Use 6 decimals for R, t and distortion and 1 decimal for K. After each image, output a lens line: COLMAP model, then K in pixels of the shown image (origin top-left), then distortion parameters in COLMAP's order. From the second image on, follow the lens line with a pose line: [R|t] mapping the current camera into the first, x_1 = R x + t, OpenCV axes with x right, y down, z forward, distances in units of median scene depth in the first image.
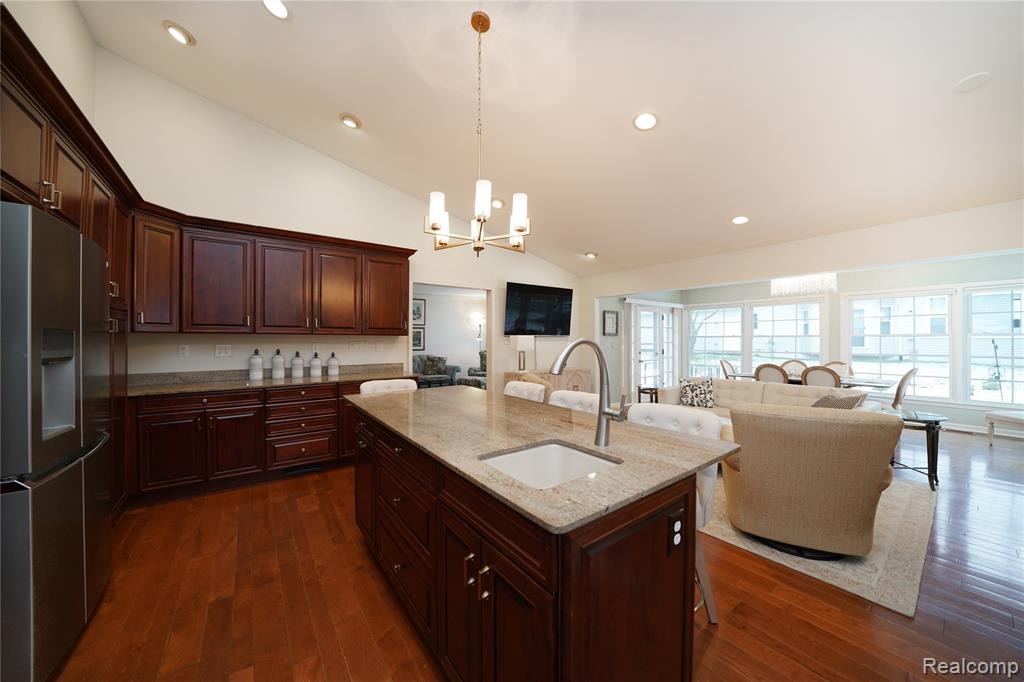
lens RADIAL K [[355.2, 0, 535.7], [0, 355.2, 337.7], [0, 0, 1]] dist [-0.017530, 0.000046]
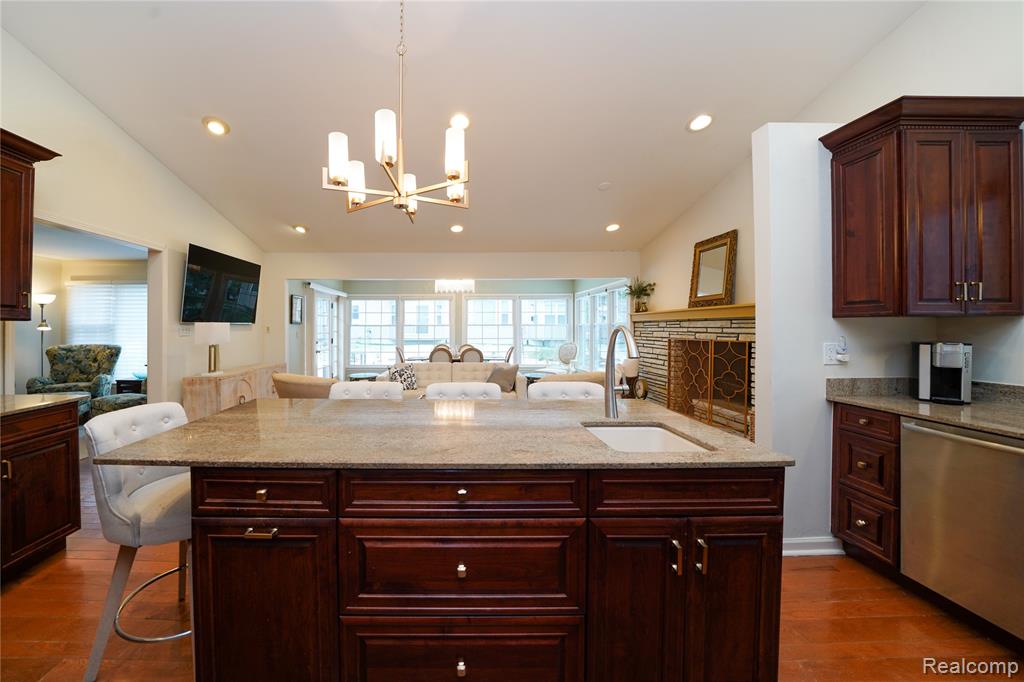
lens RADIAL K [[355.2, 0, 464.4], [0, 355.2, 327.8], [0, 0, 1]] dist [-0.017530, 0.000046]
pose [[0.621656, -0.000907, 0.783290, -0.252213], [-0.001285, 0.999997, 0.002178, 0.001299], [-0.783289, -0.002361, 0.621653, 0.160849]]
